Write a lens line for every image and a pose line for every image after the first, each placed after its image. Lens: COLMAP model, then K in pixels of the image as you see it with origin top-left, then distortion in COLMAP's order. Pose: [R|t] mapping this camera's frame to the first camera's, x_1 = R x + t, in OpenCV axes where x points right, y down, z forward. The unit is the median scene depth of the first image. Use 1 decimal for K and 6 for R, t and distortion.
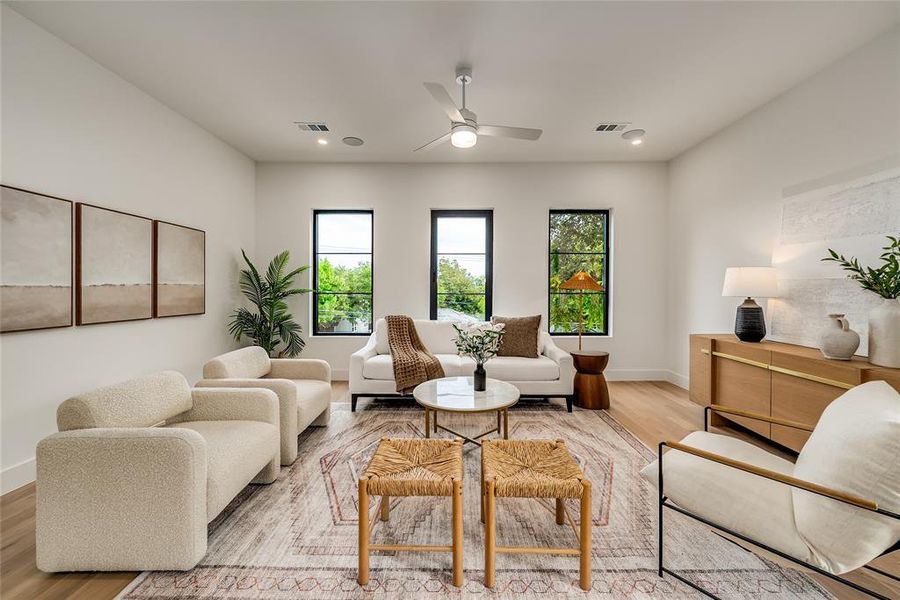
lens RADIAL K [[352.4, 0, 452.3], [0, 352.4, 298.7], [0, 0, 1]] dist [-0.001192, -0.000341]
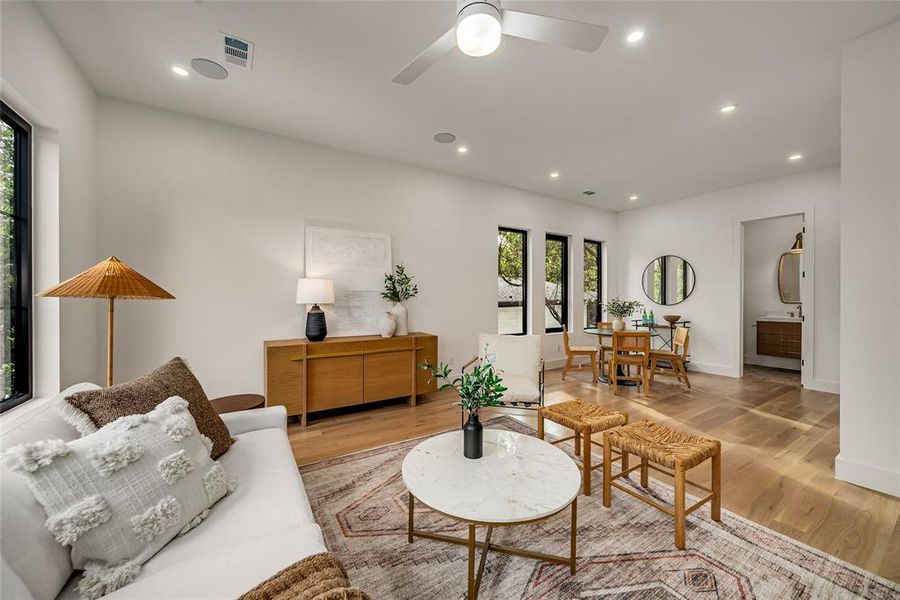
lens RADIAL K [[352.4, 0, 452.3], [0, 352.4, 298.7], [0, 0, 1]] dist [-0.001192, -0.000341]
pose [[-0.555340, -0.004502, 0.831611, -0.448600], [0.020263, 0.999615, 0.018944, -0.039872], [-0.831376, 0.027371, -0.555035, 1.425083]]
